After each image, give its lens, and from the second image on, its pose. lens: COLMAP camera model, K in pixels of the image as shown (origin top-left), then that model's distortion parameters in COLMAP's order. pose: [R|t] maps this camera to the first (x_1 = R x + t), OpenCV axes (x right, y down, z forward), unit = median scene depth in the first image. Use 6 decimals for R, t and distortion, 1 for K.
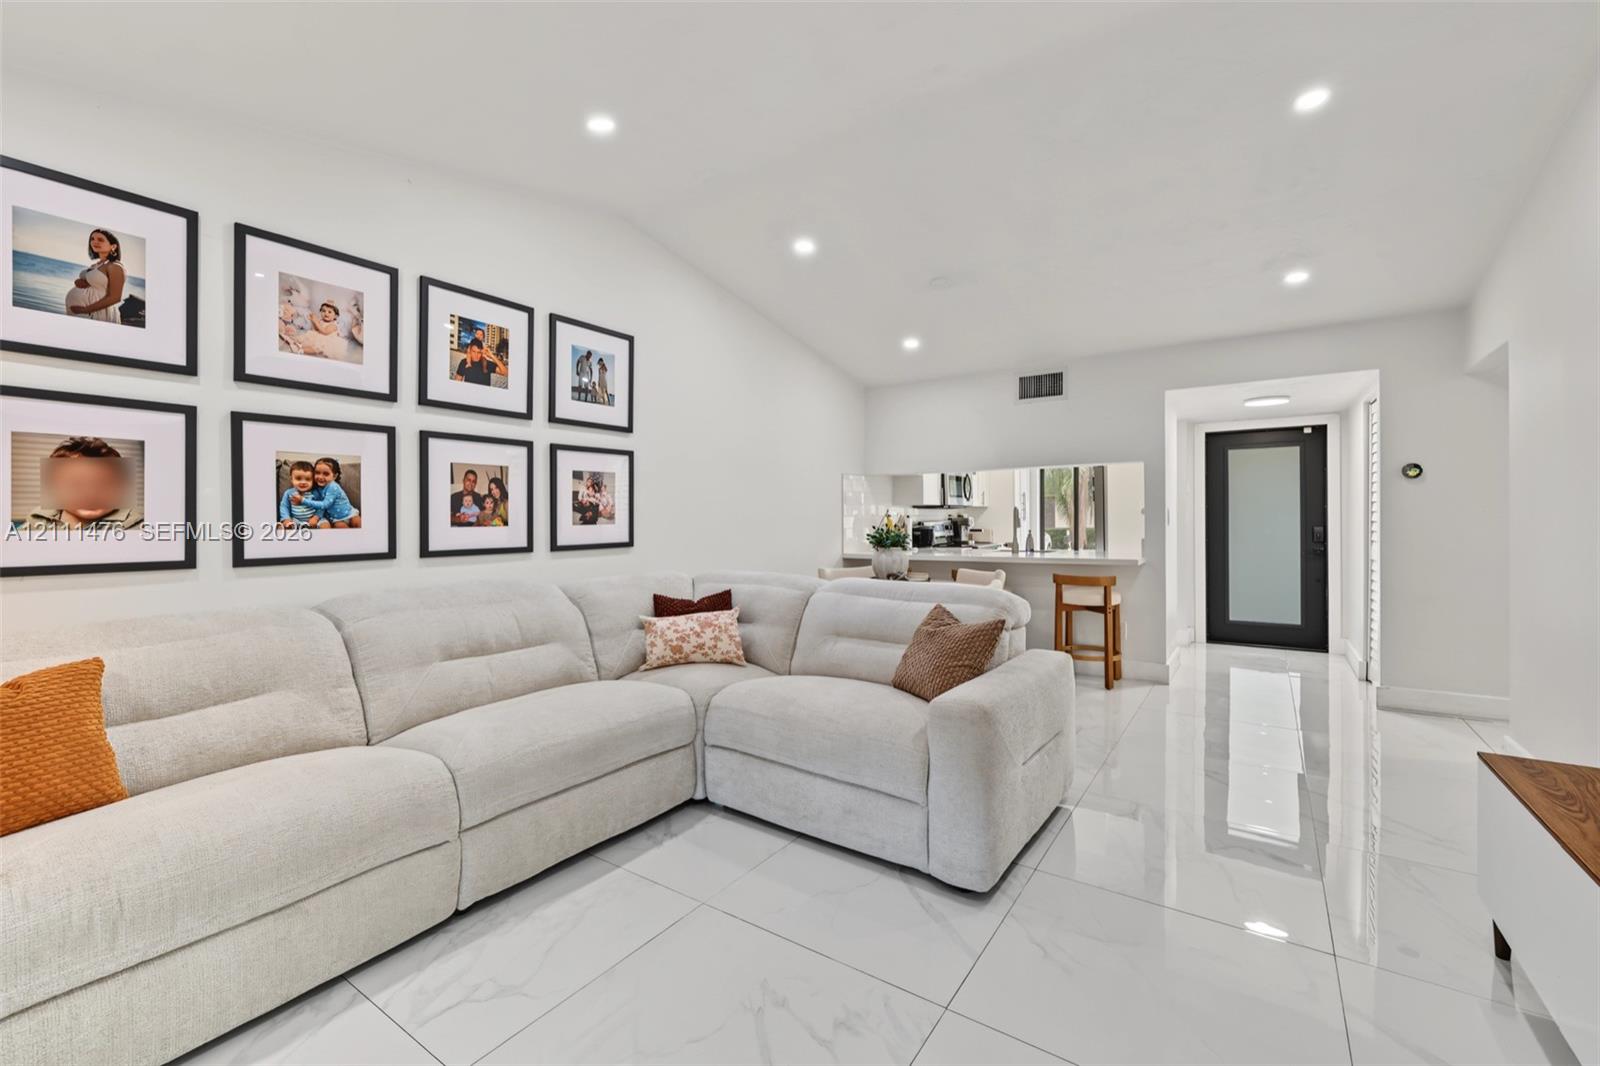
lens RADIAL K [[684.6, 0, 777.9], [0, 684.6, 513.6], [0, 0, 1]] dist [0.000174, -0.000162]
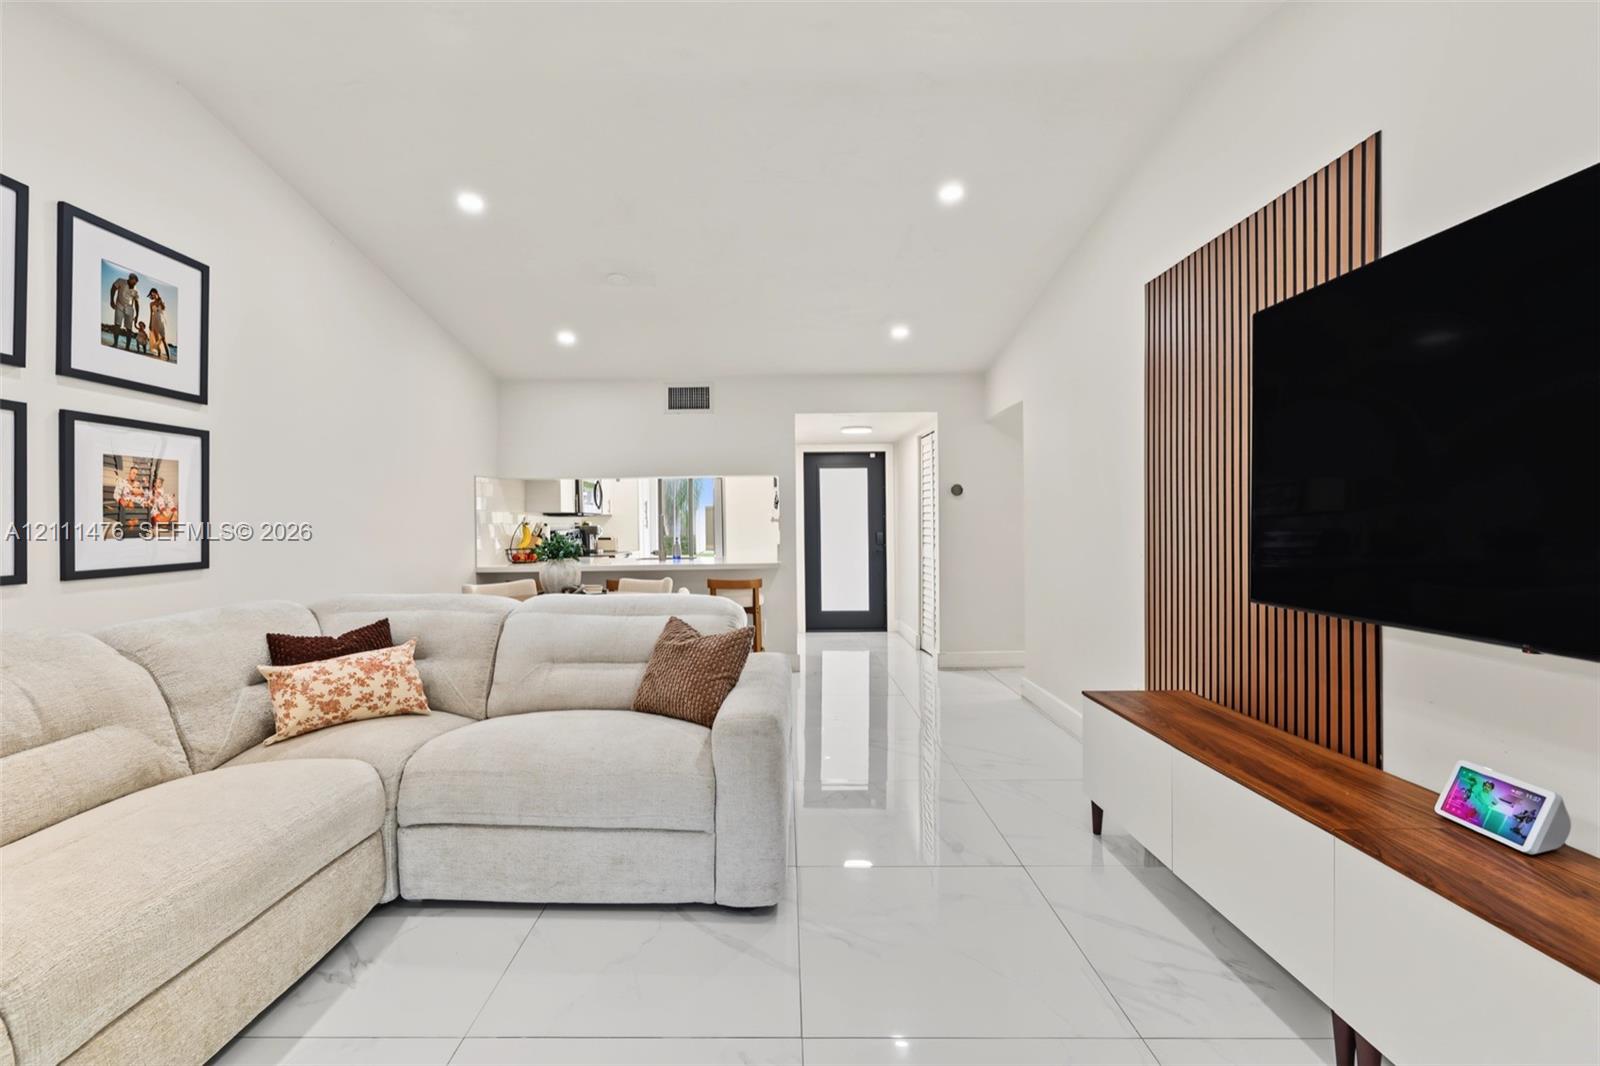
lens RADIAL K [[688.6, 0, 778.6], [0, 688.6, 519.9], [0, 0, 1]] dist [-0.001270, -0.000206]
pose [[0.818421, 0.001978, 0.574616, -0.151292], [-0.000193, 0.999995, -0.003167, 0.001023], [-0.574619, 0.002481, 0.818417, 0.104211]]
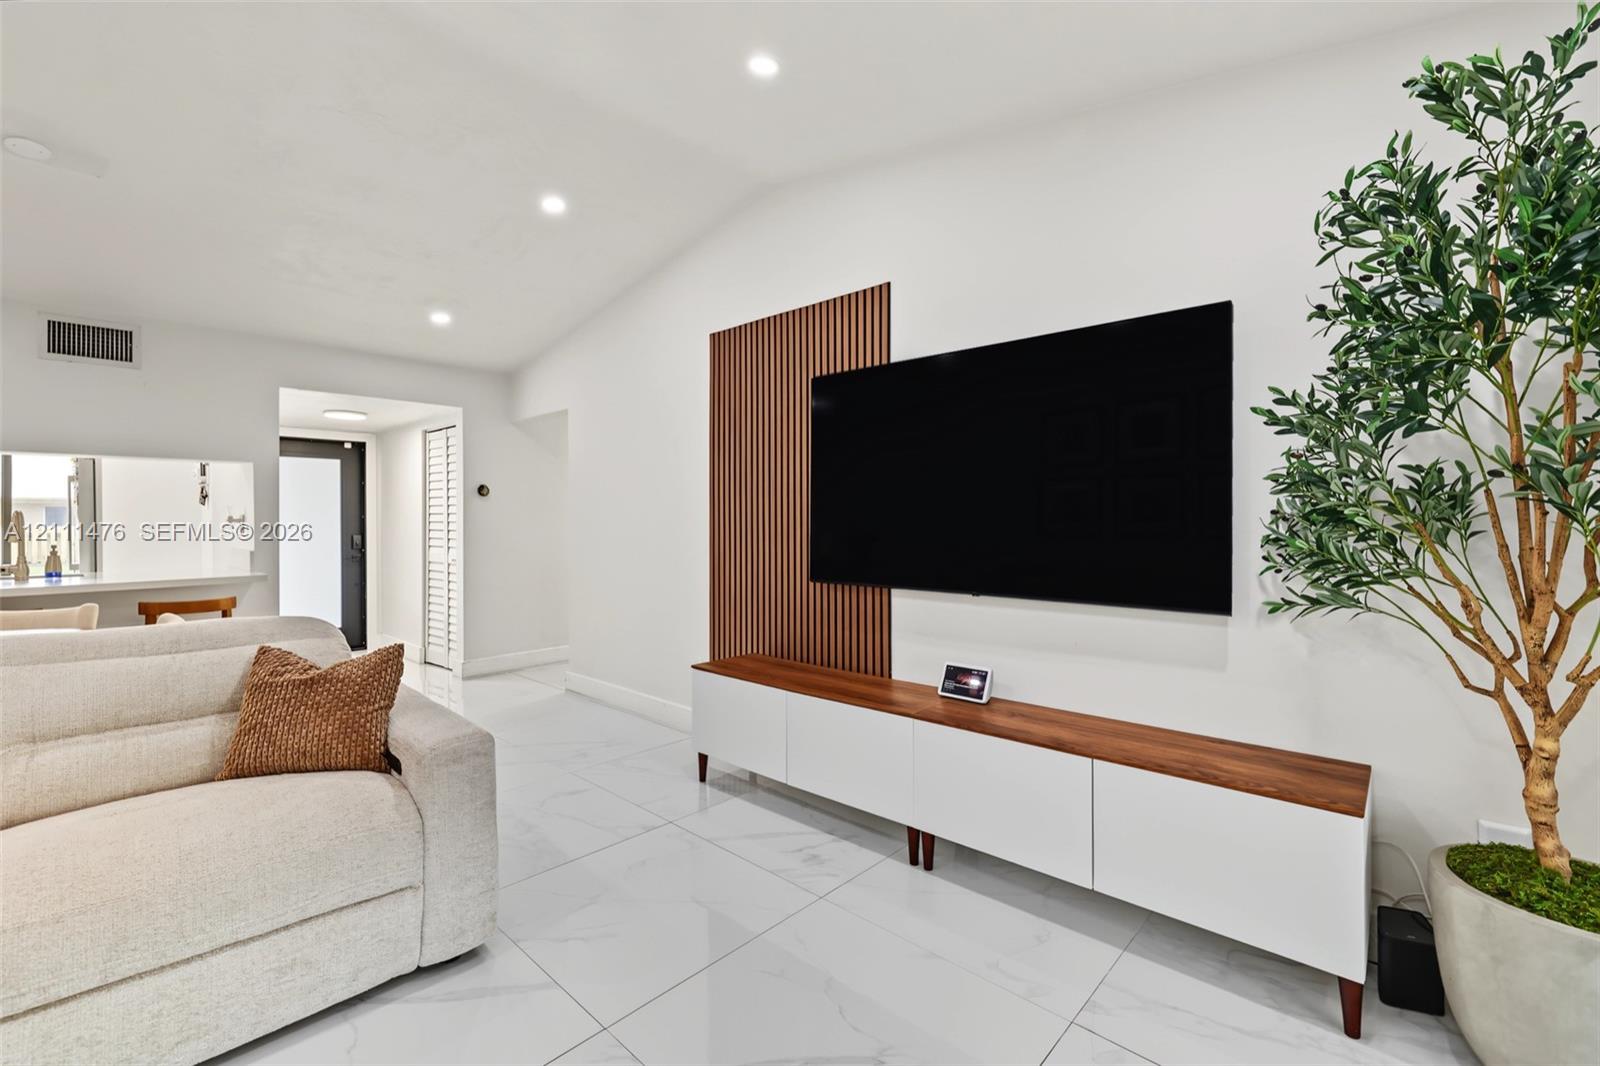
lens RADIAL K [[686.1, 0, 790.5], [0, 686.1, 509.2], [0, 0, 1]] dist [-0.014390, 0.000102]
pose [[0.128367, 0.024871, 0.991415, -0.315878], [-0.004151, 0.999690, -0.024542, 0.002916], [-0.991718, -0.000965, 0.128431, 0.278821]]
